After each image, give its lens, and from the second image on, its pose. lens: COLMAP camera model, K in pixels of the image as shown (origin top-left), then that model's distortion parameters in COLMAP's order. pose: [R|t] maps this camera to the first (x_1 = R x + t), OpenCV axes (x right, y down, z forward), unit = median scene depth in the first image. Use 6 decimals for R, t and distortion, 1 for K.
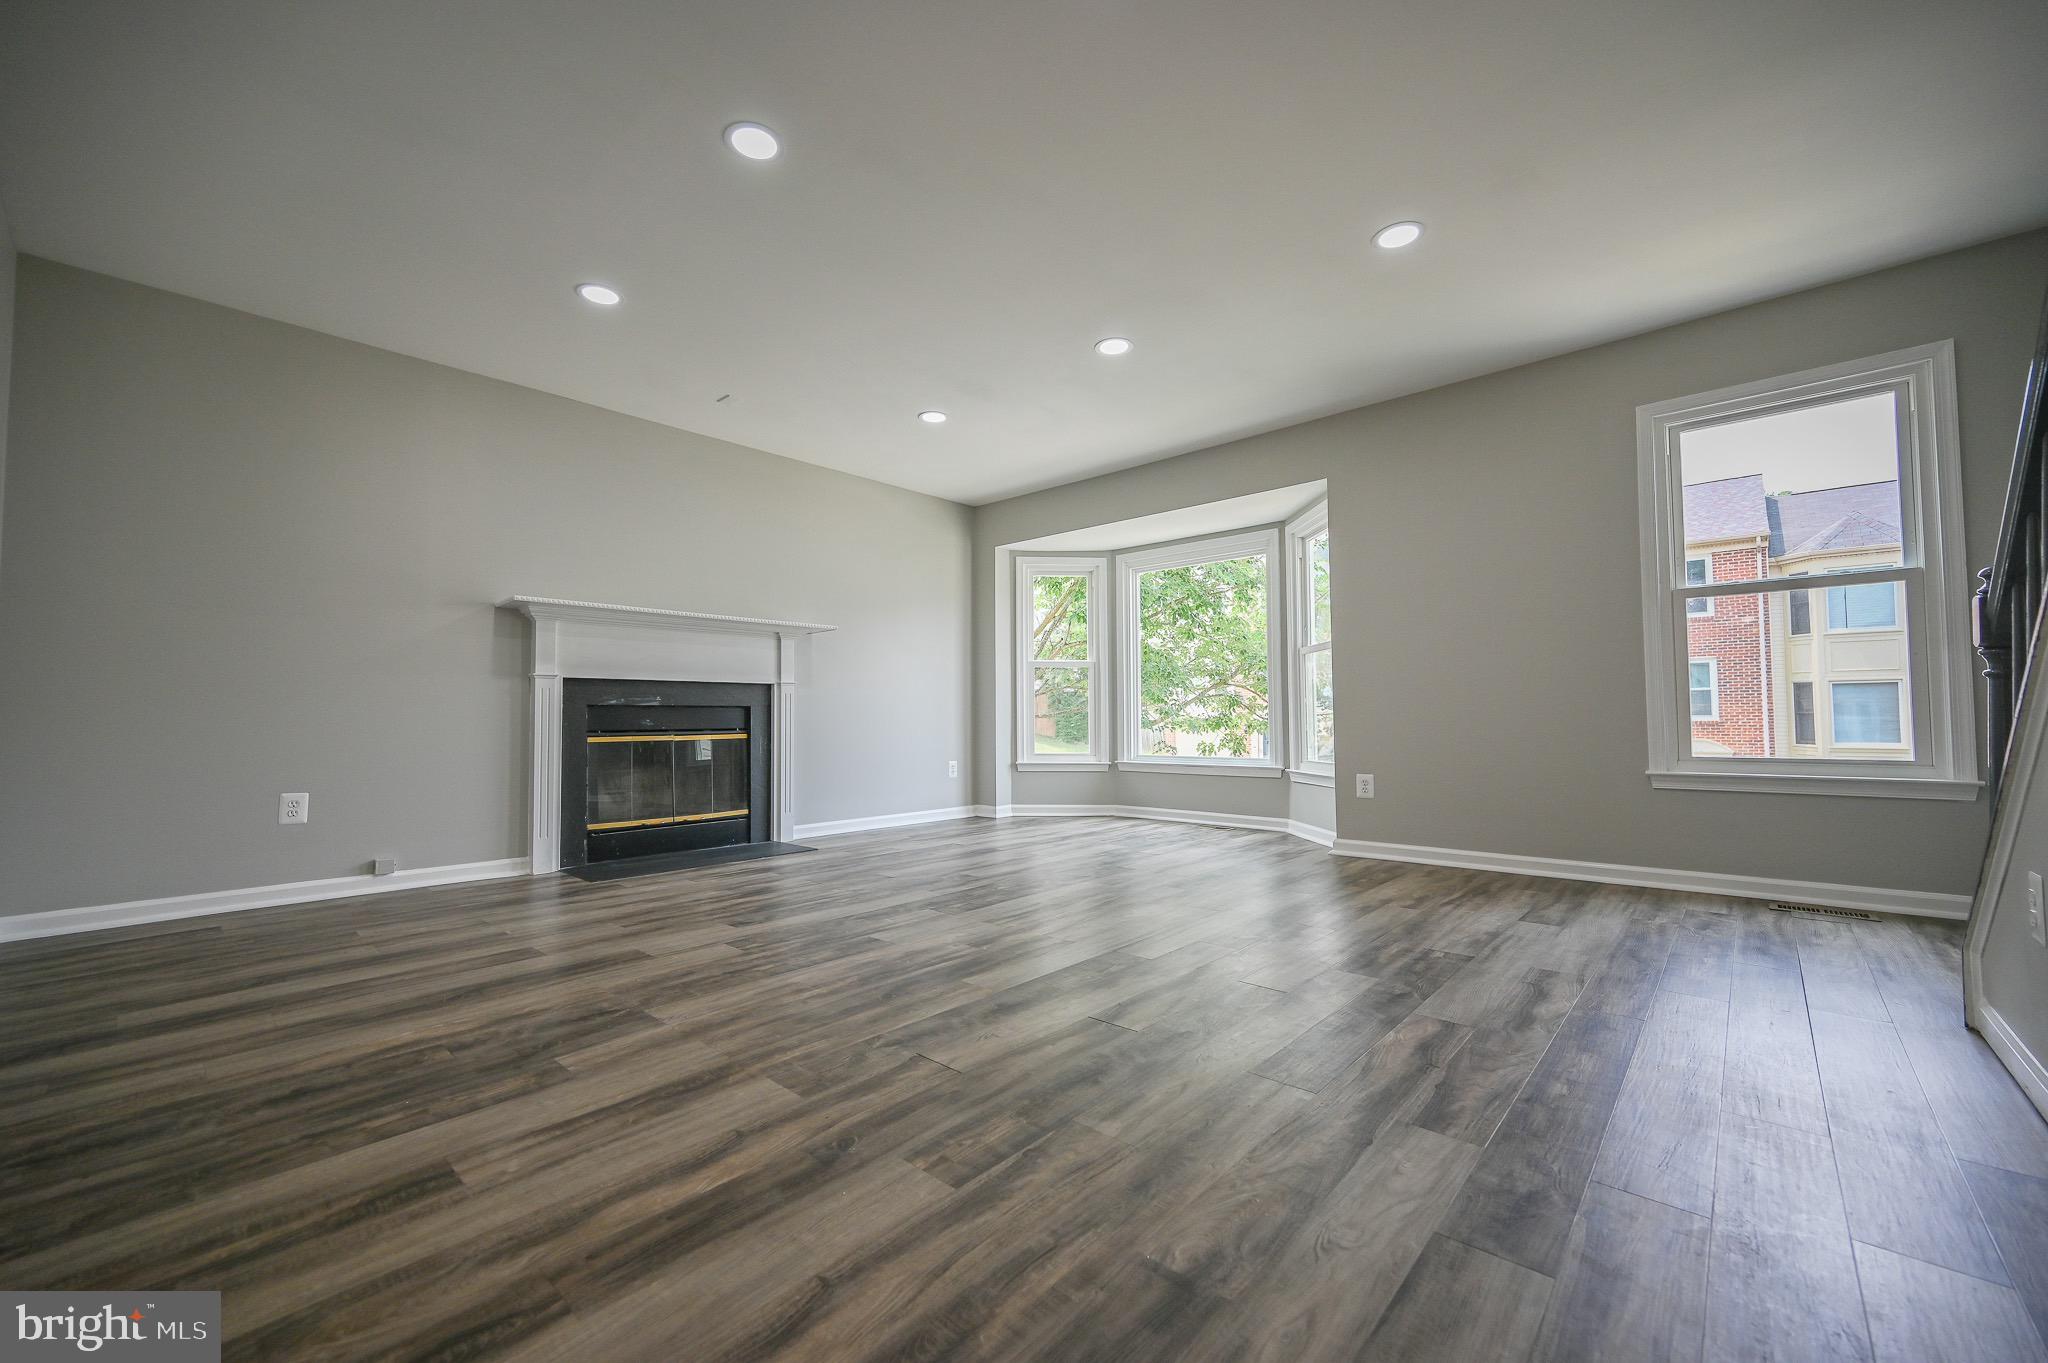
lens RADIAL K [[805.1, 0, 1010.4], [0, 805.1, 690.5], [0, 0, 1]] dist [0.000149, -0.000072]
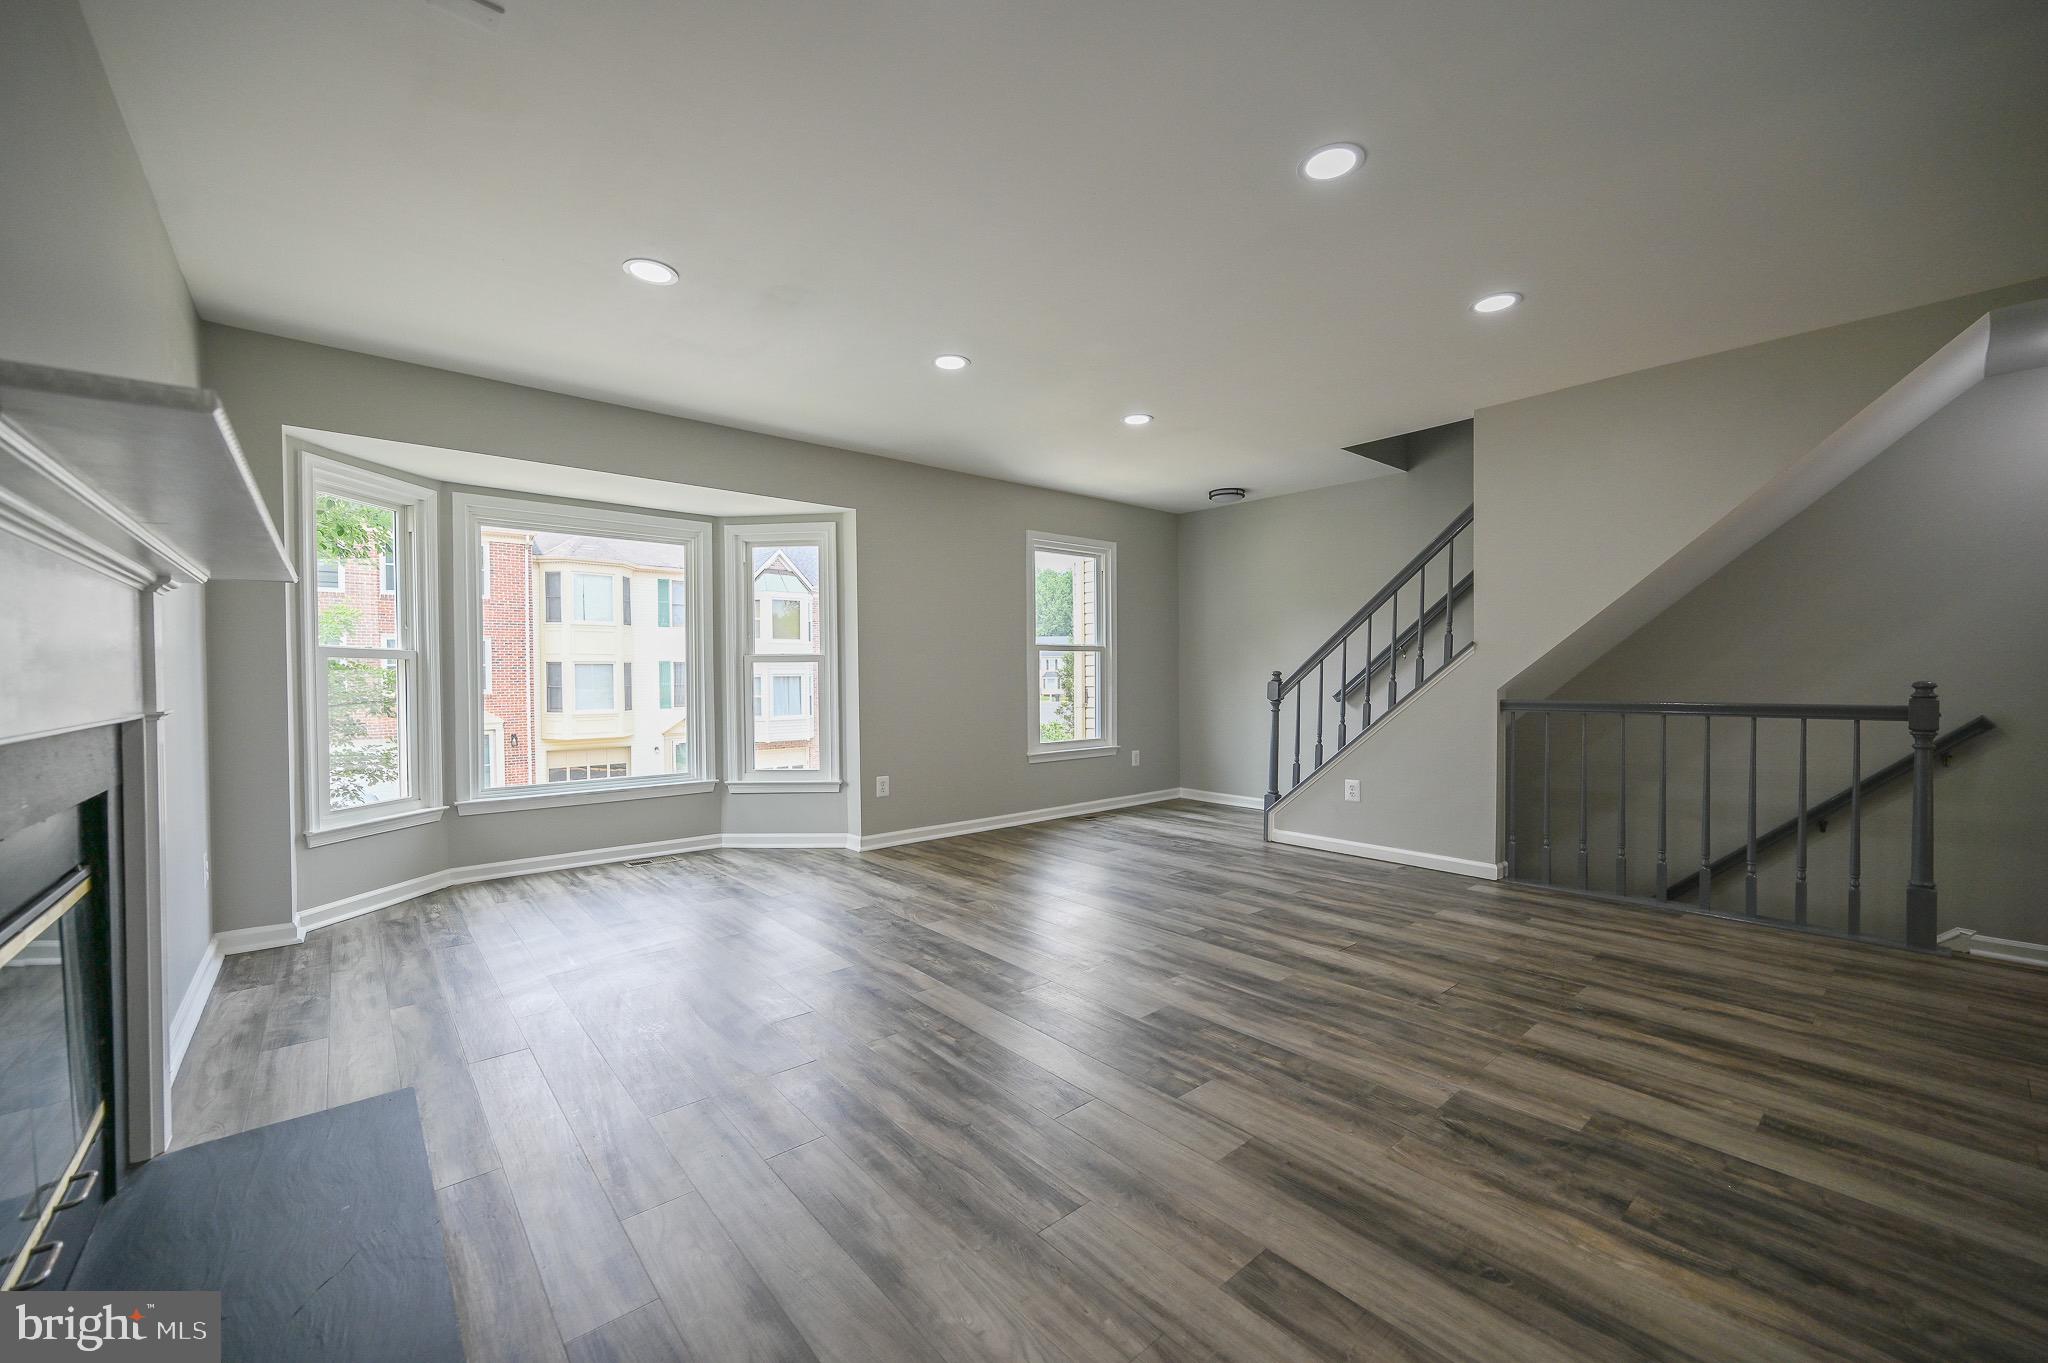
lens RADIAL K [[801.9, 0, 1031.6], [0, 801.9, 688.9], [0, 0, 1]] dist [0.002989, 0.000648]
pose [[0.111078, -0.008818, 0.993773, -1.390049], [-0.033700, 0.999352, 0.012634, -0.090585], [-0.993240, -0.034894, 0.110709, 1.332005]]
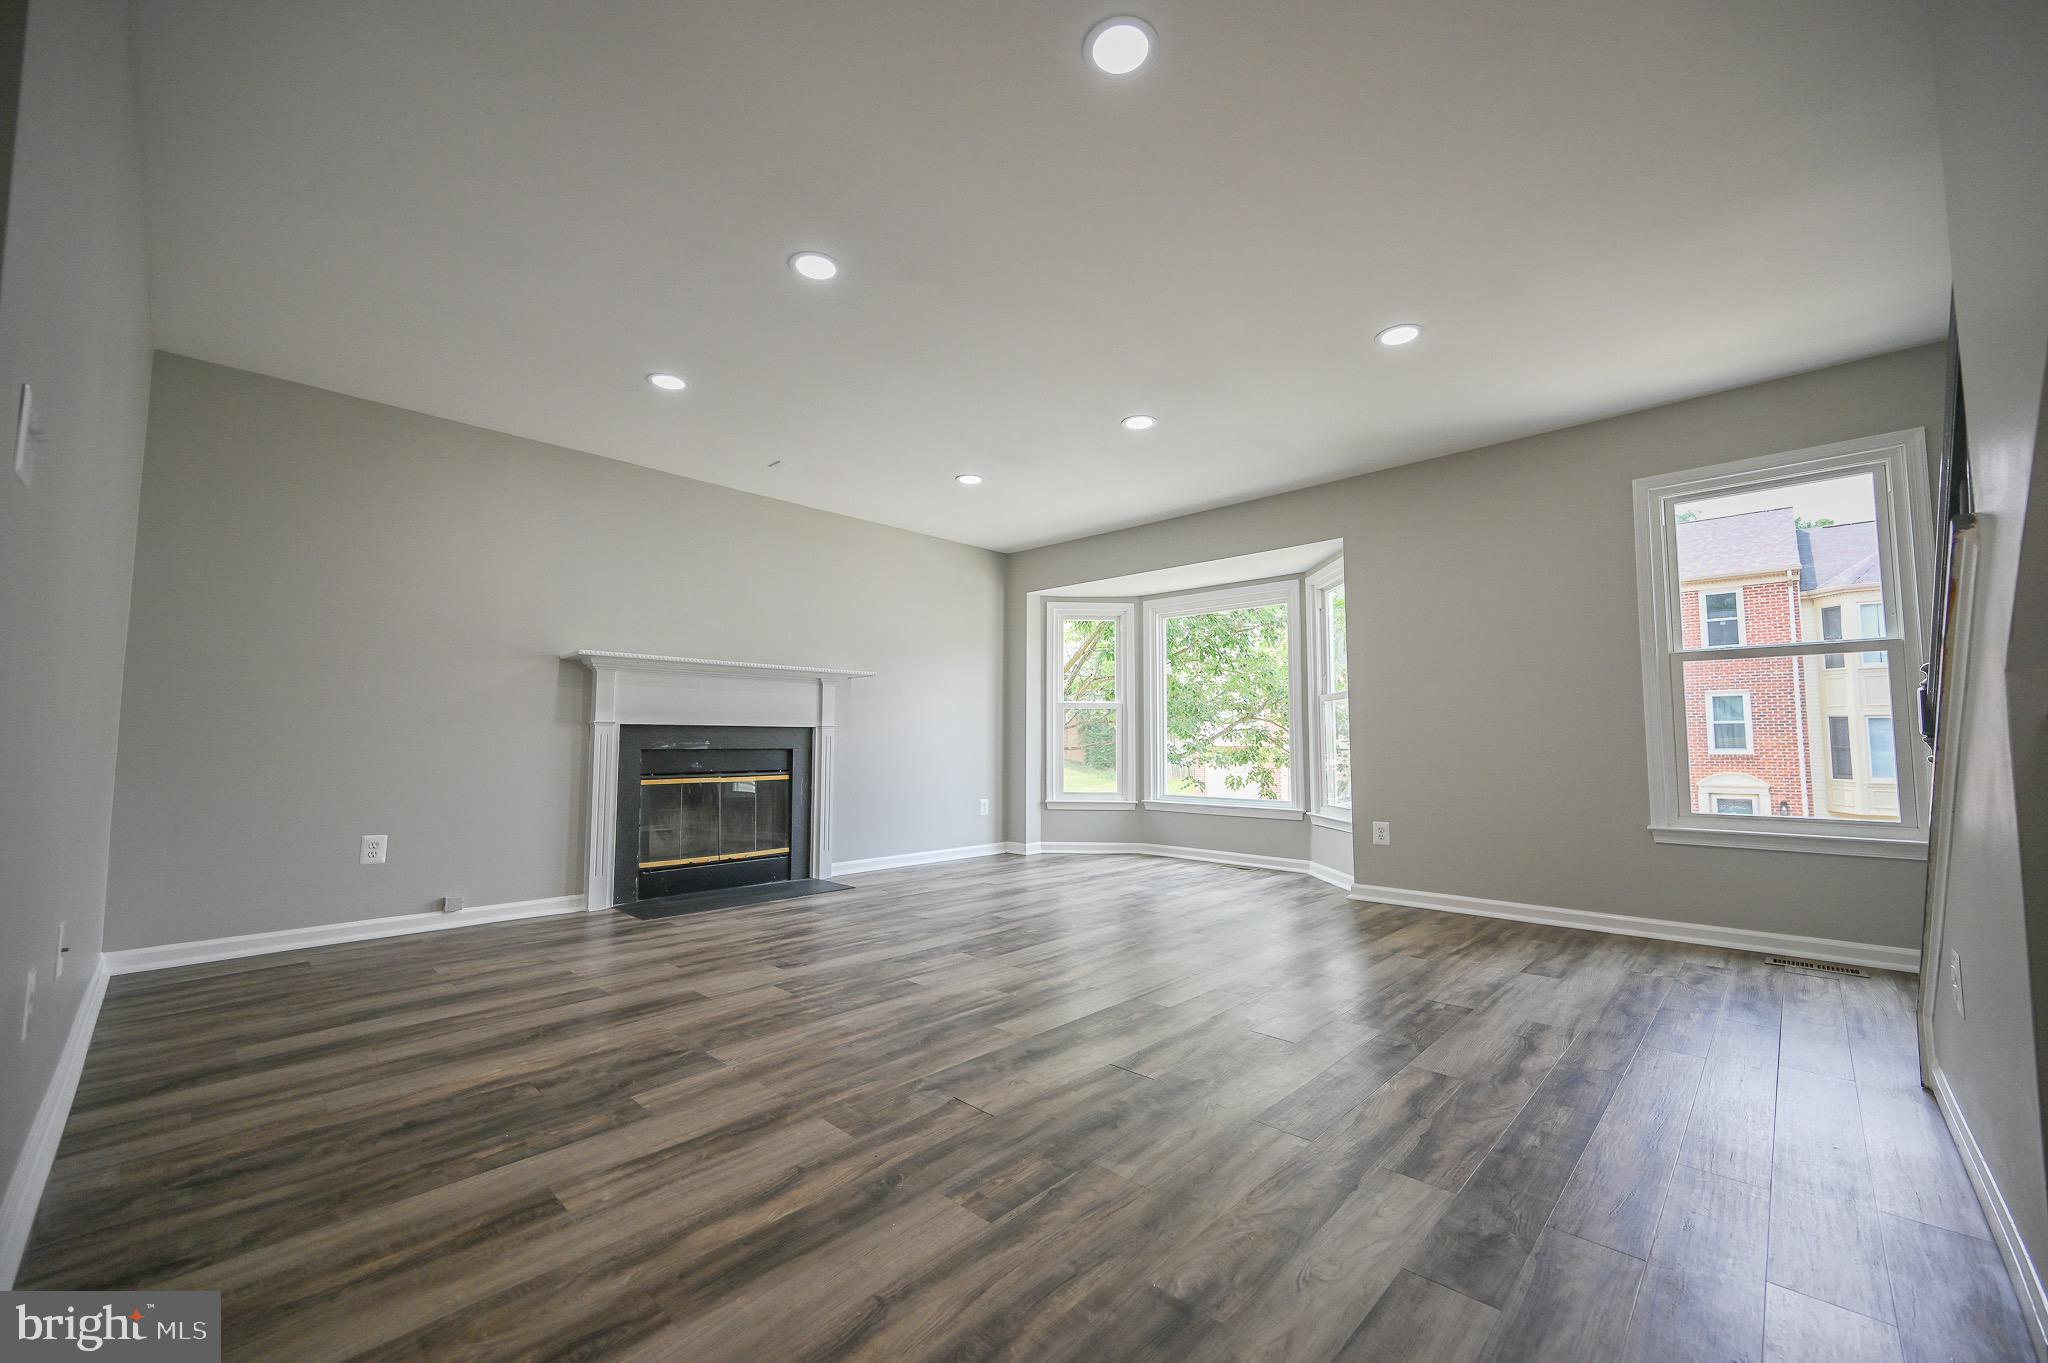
lens RADIAL K [[804.8, 0, 1026.5], [0, 804.8, 685.6], [0, 0, 1]] dist [-0.000662, 0.000141]
pose [[0.999820, 0.006707, -0.017768, -0.000076], [-0.007315, 0.999381, -0.034397, -0.065818], [0.017526, 0.034521, 0.999250, -0.105363]]
